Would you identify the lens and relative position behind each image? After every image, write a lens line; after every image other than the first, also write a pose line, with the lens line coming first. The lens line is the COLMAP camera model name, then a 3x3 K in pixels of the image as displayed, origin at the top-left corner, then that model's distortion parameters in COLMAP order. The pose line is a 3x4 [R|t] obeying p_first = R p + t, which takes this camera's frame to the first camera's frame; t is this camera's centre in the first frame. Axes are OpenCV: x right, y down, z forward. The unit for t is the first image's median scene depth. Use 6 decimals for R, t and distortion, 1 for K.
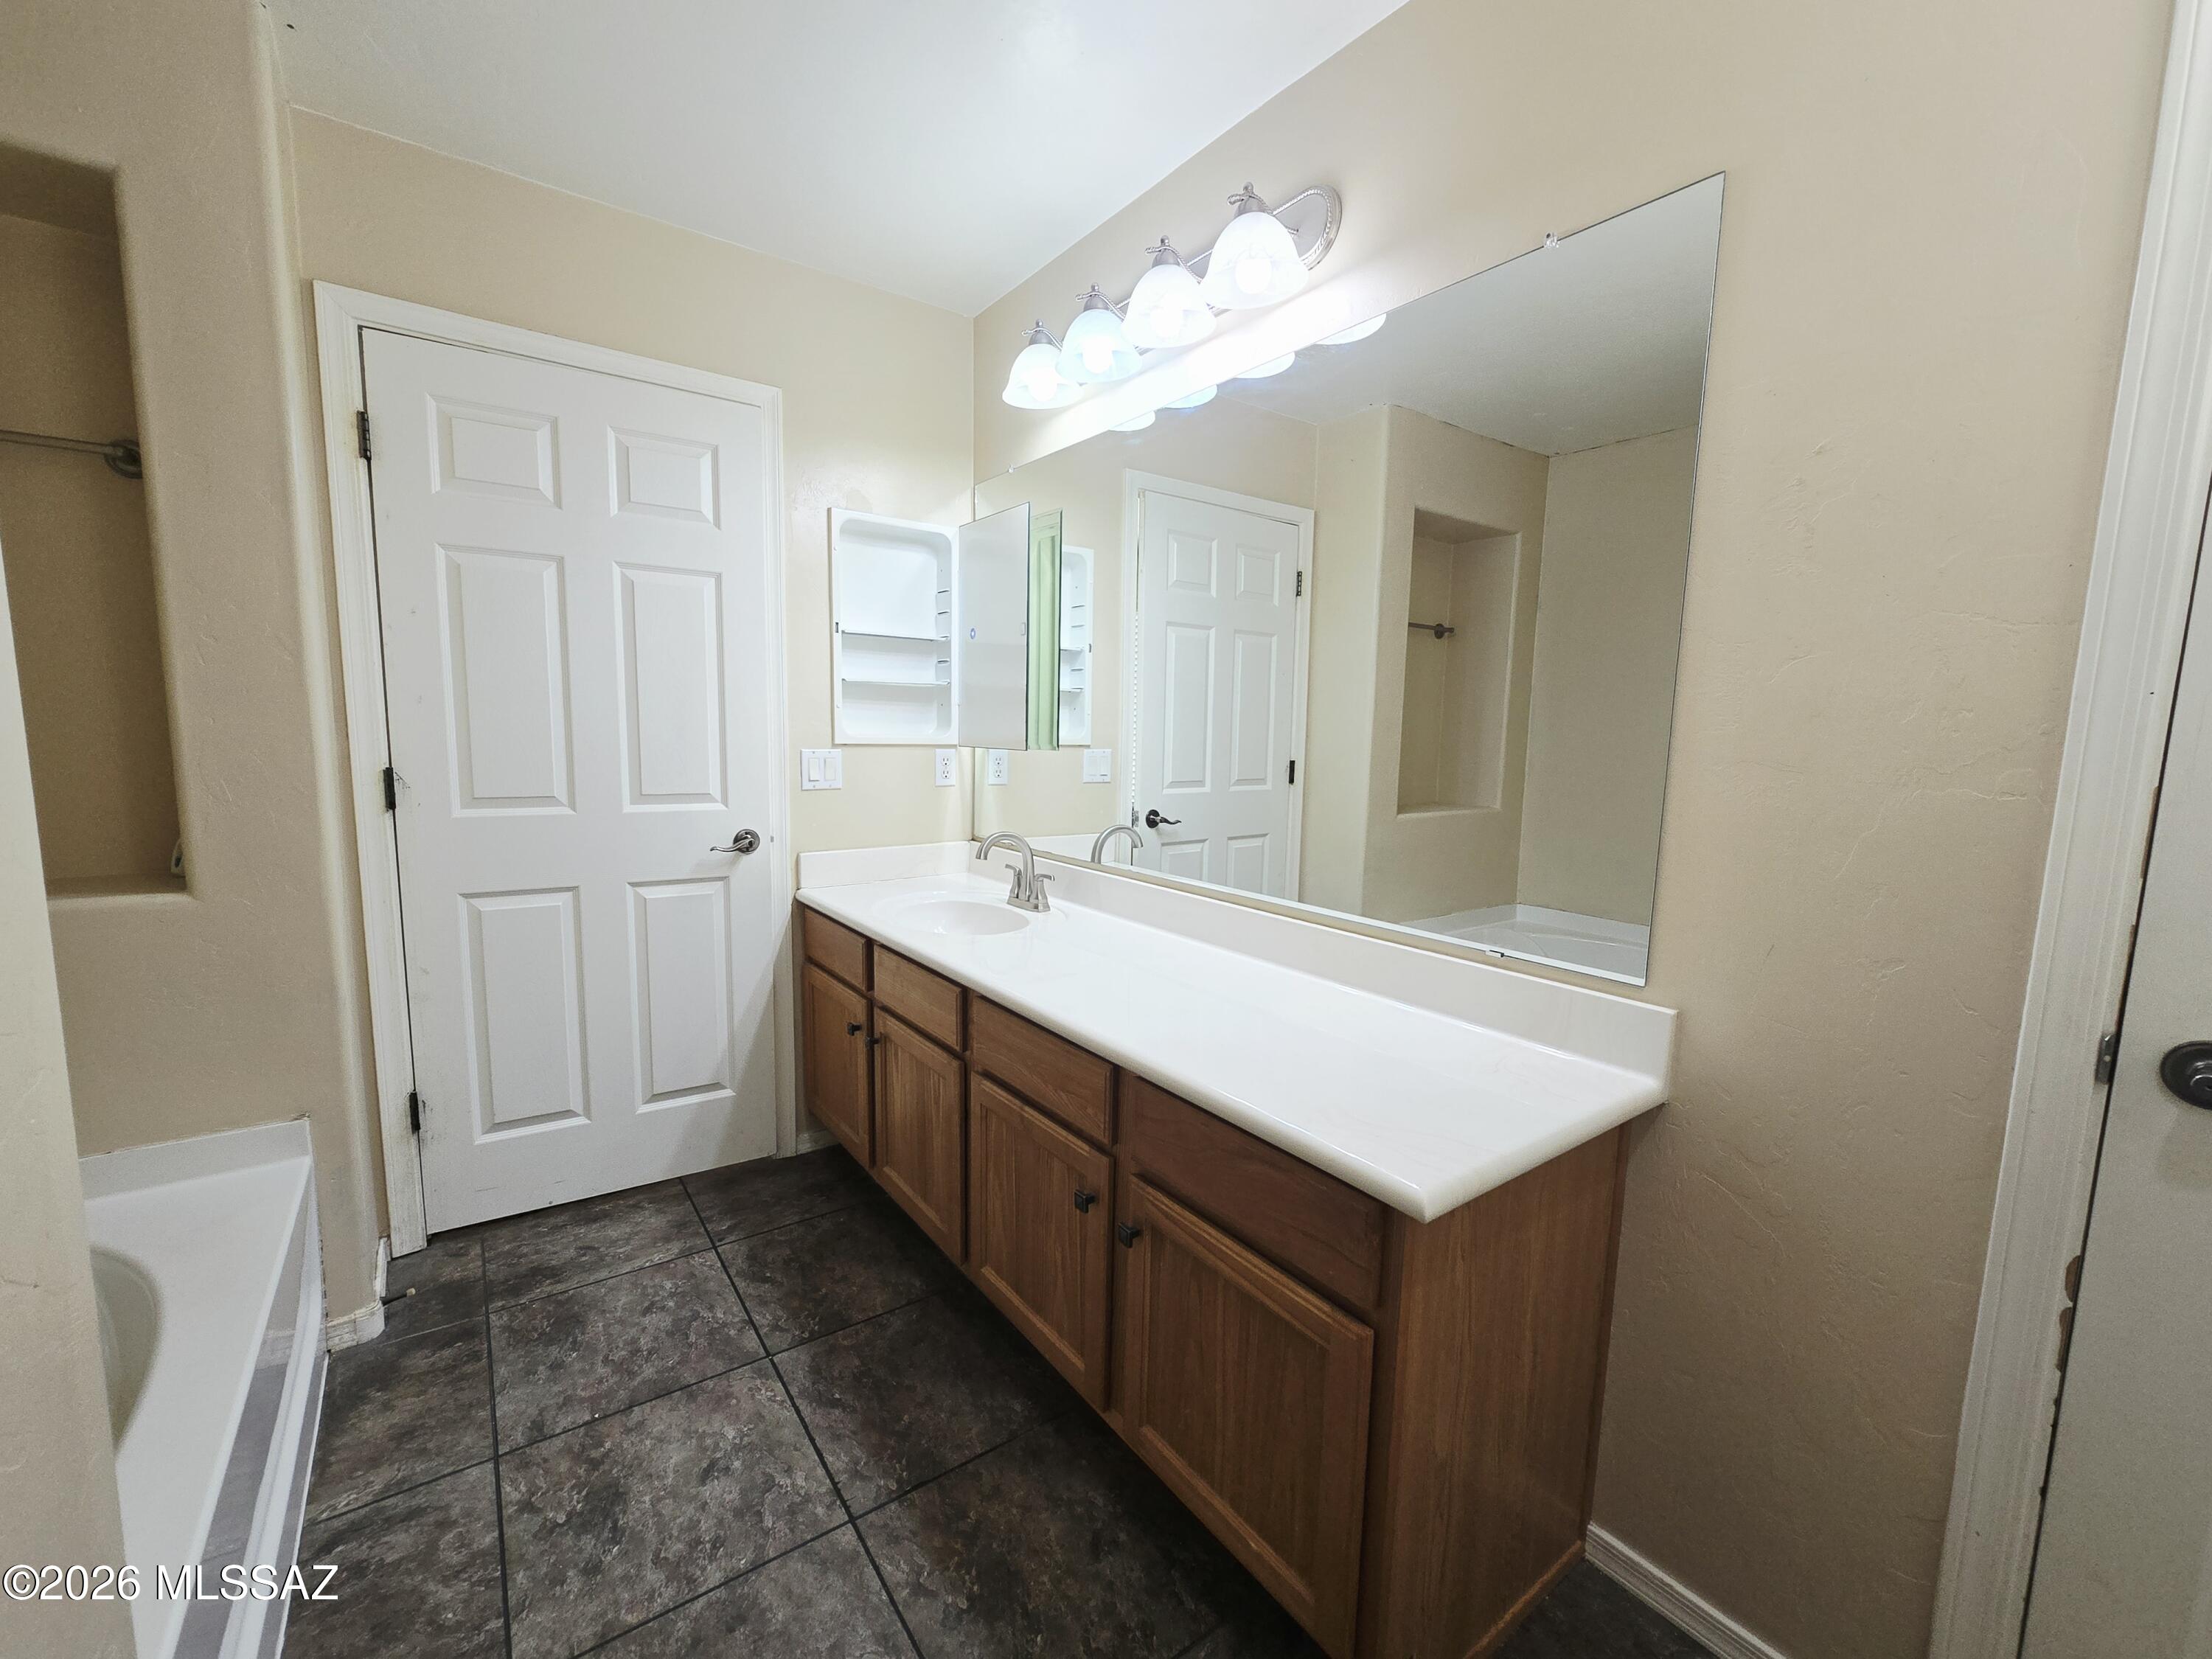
lens RADIAL K [[894.0, 0, 1105.0], [0, 894.0, 841.5], [0, 0, 1]] dist [-0.004336, 0.002045]
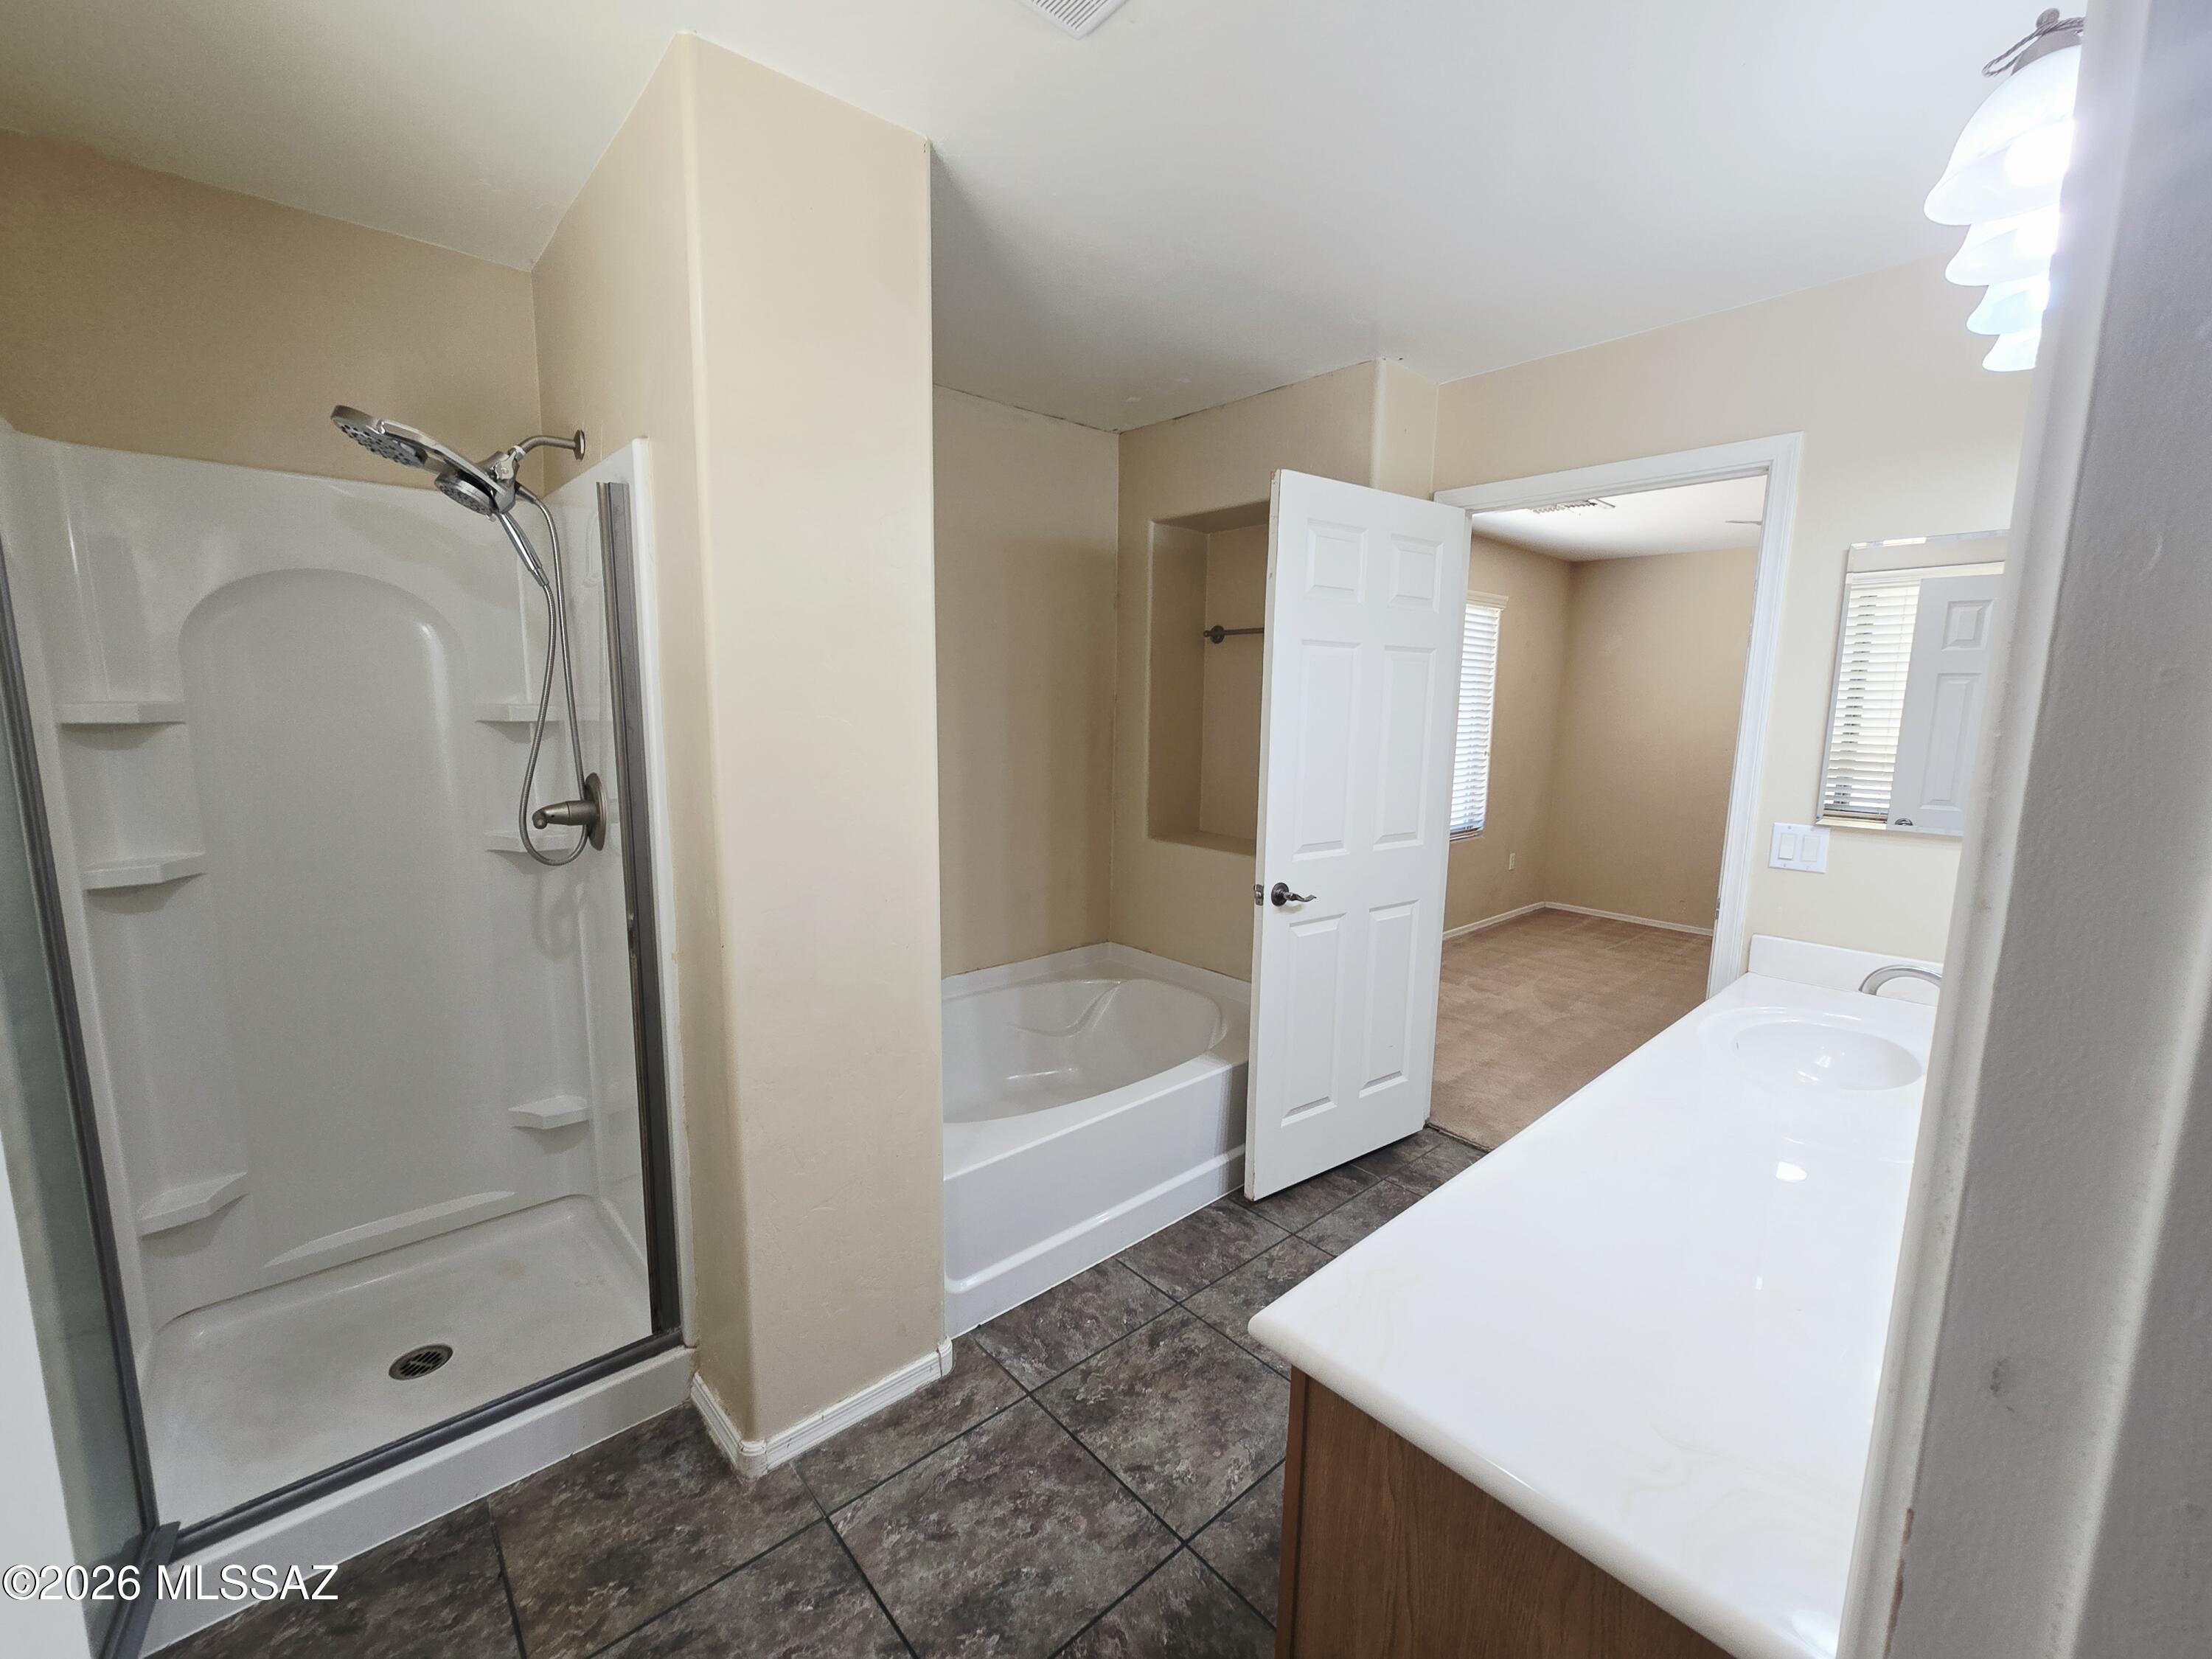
lens RADIAL K [[894.0, 0, 1100.6], [0, 894.0, 832.5], [0, 0, 1]] dist [-0.004336, 0.002045]
pose [[0.102174, 0.106863, -0.989010, 0.778715], [-0.136127, 0.986362, 0.092514, -0.120864], [0.985409, 0.125178, 0.115327, 0.376248]]
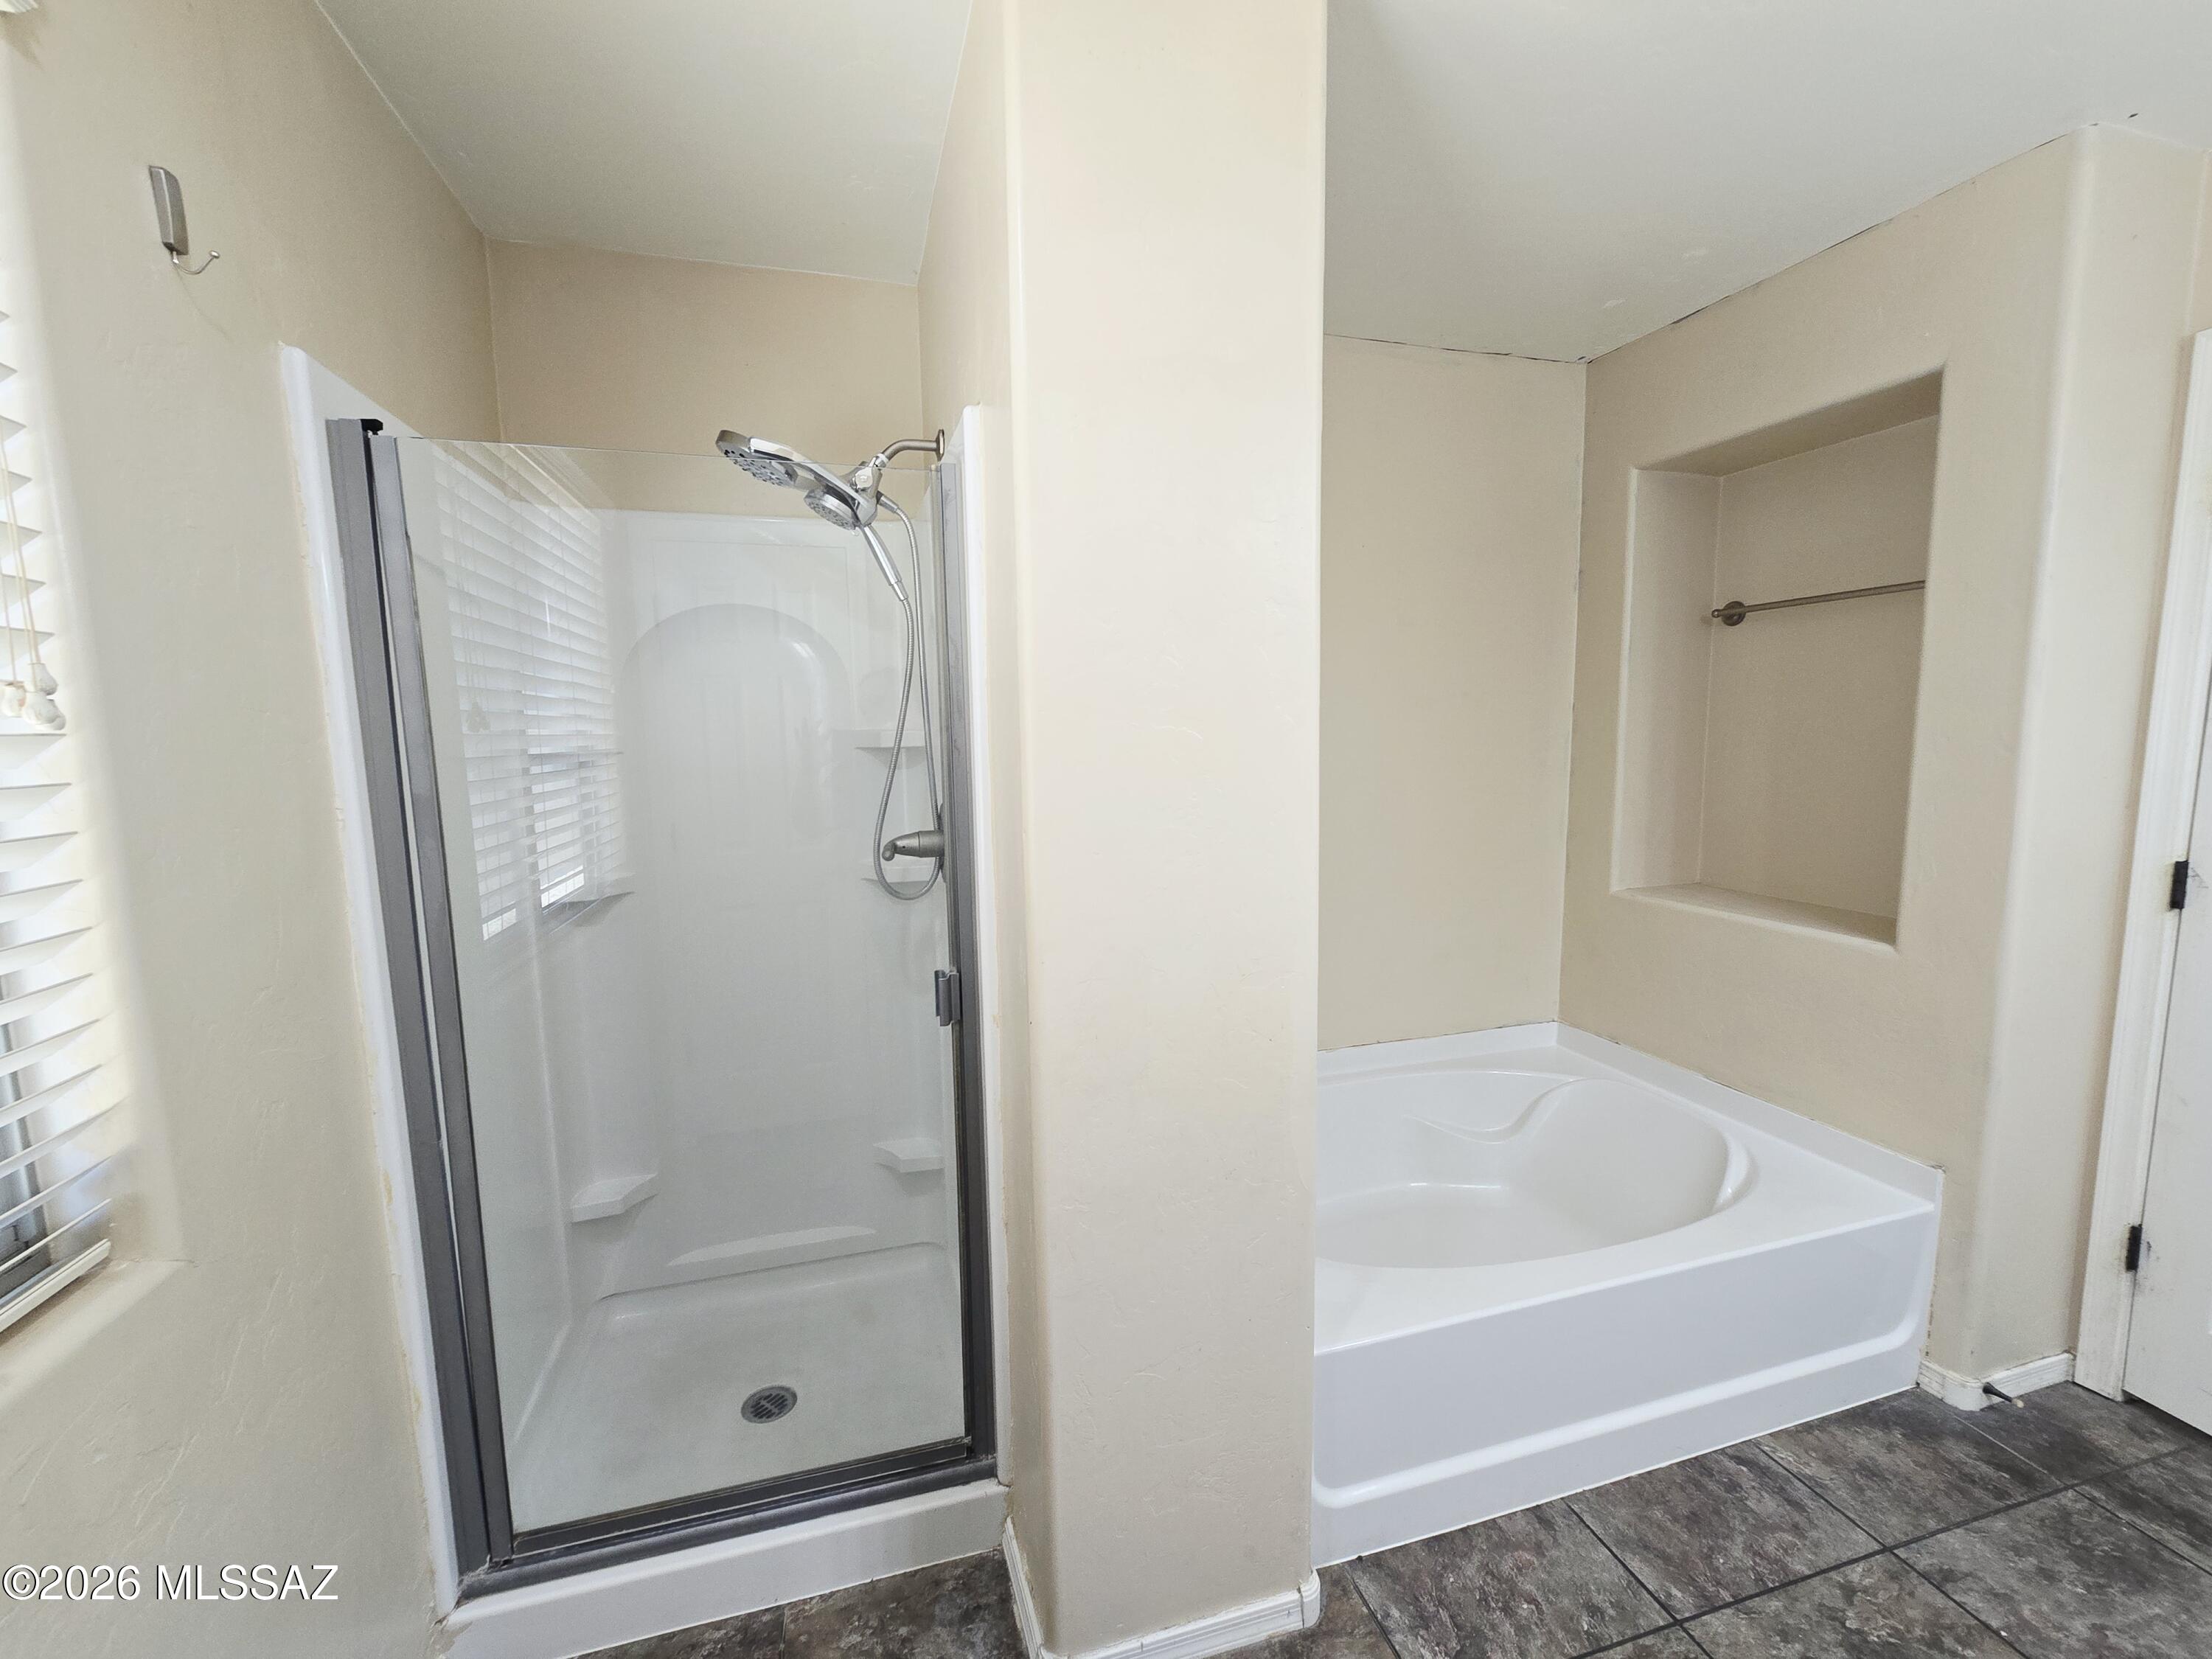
lens RADIAL K [[894.0, 0, 1105.1], [0, 894.0, 835.3], [0, 0, 1]] dist [-0.004336, 0.002045]
pose [[-0.337875, 0.076031, -0.938115, 0.475037], [-0.116303, 0.985720, 0.121778, -0.110770], [0.933978, 0.150251, -0.324207, 0.380889]]
